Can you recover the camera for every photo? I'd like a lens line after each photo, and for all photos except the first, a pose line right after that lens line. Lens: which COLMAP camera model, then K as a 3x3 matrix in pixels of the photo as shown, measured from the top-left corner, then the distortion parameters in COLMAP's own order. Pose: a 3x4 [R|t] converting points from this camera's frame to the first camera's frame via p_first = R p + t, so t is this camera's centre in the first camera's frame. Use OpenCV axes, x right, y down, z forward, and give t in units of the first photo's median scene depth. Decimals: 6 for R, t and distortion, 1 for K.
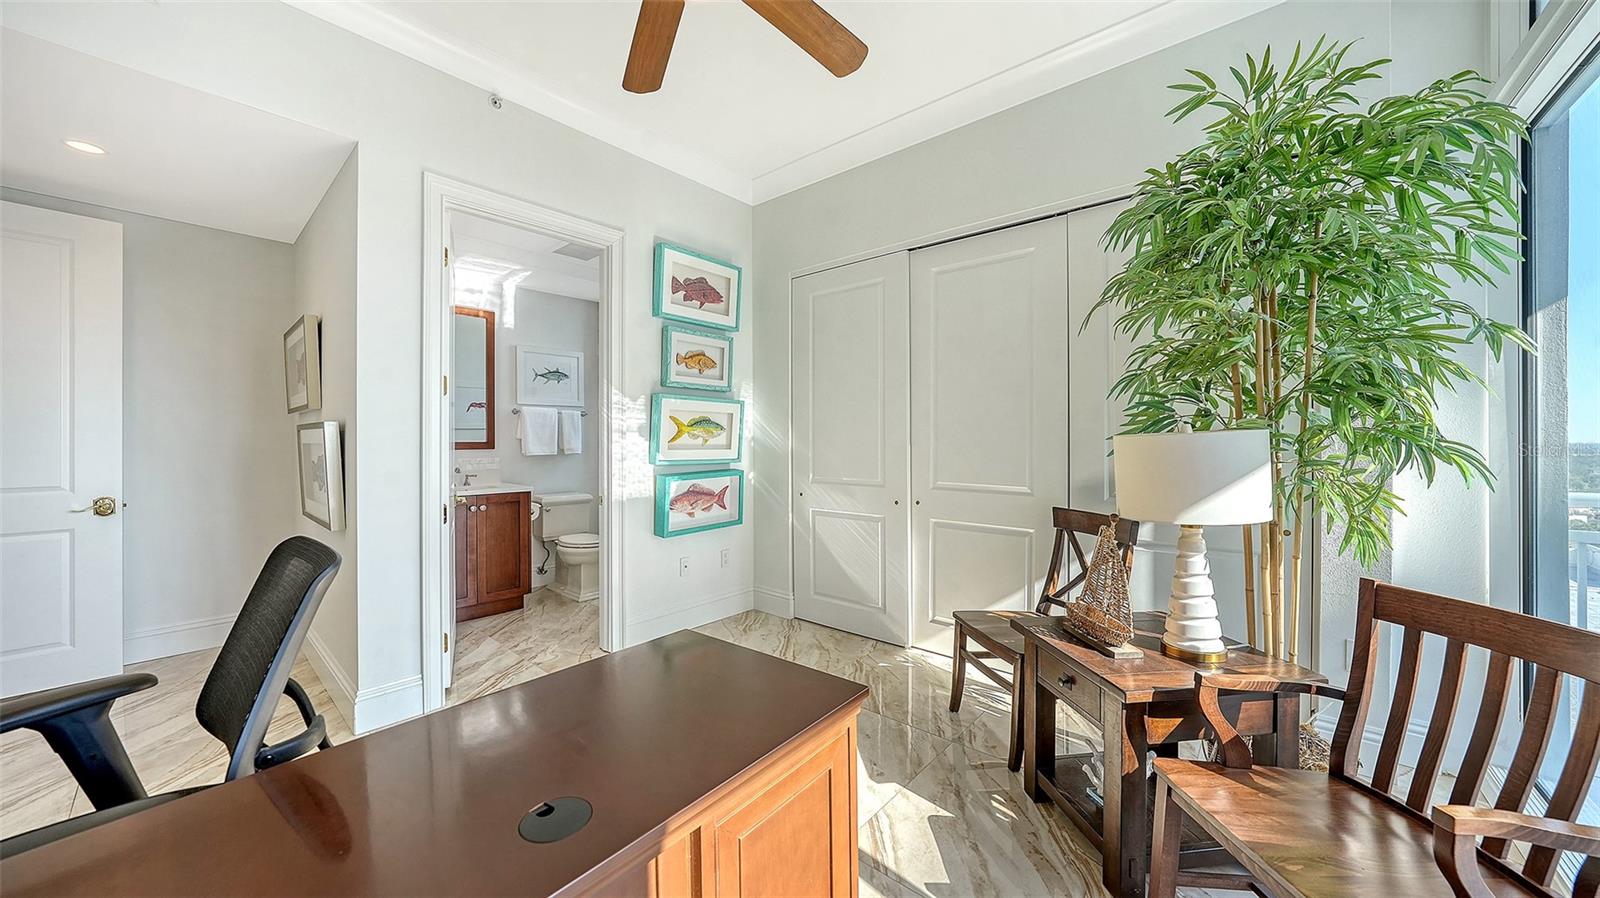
lens RADIAL K [[559.4, 0, 798.0], [0, 559.4, 441.0], [0, 0, 1]] dist [-0.011021, 0.000126]
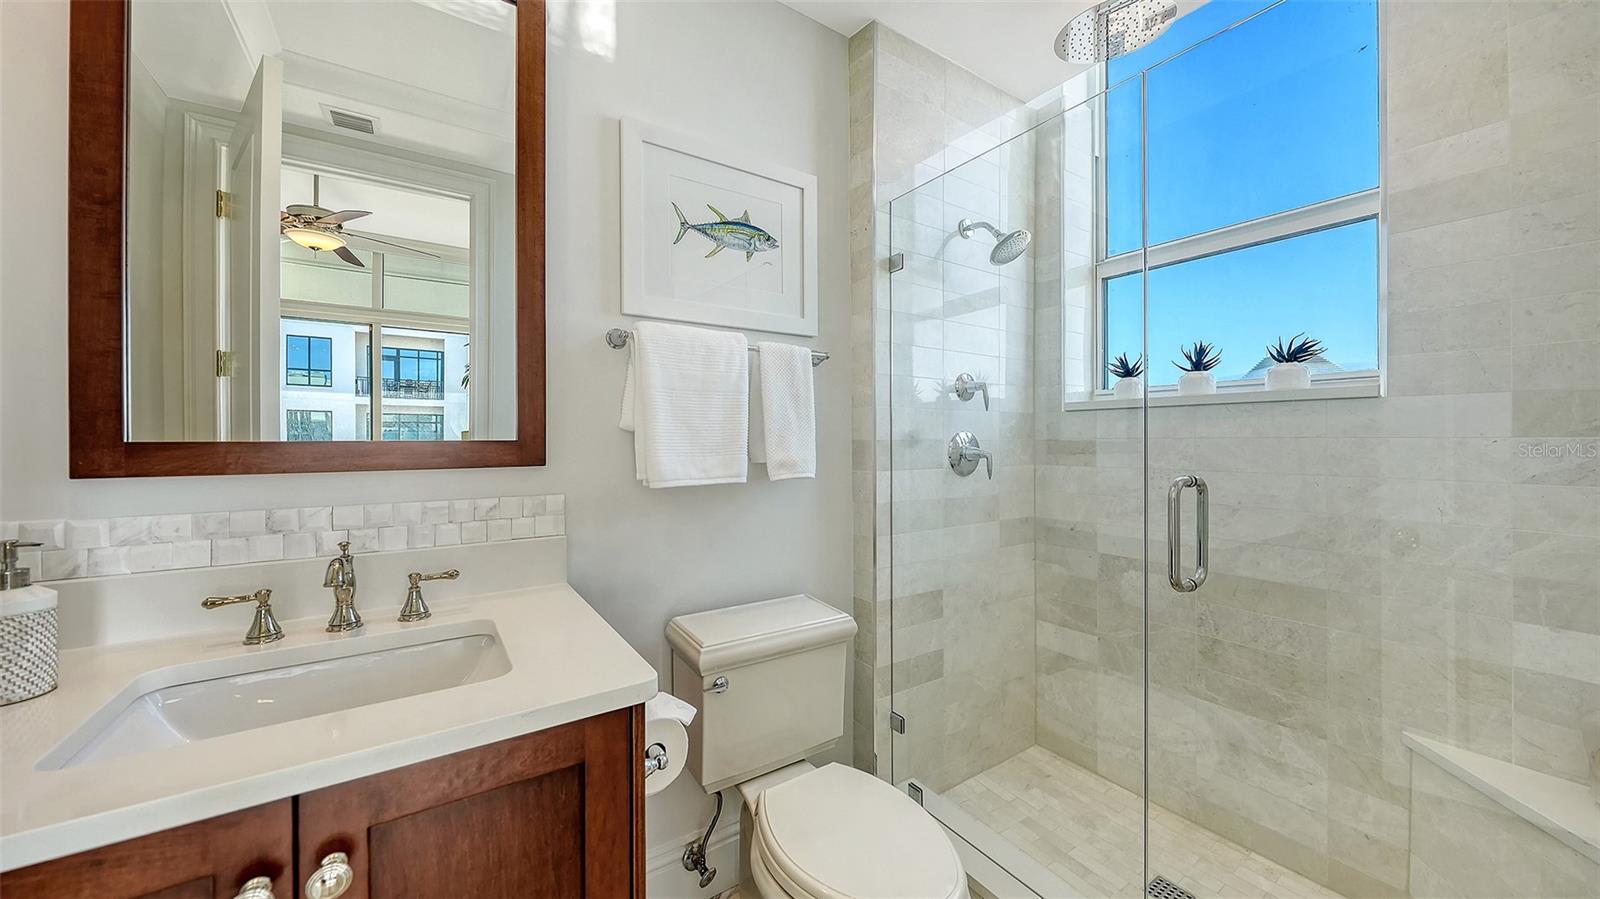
lens RADIAL K [[559.4, 0, 798.8], [0, 559.4, 447.2], [0, 0, 1]] dist [-0.011021, 0.000126]
pose [[0.964909, 0.001740, -0.262577, -0.329833], [-0.001013, 0.999995, 0.002905, 0.004077], [0.262581, -0.002537, 0.964907, 0.726404]]
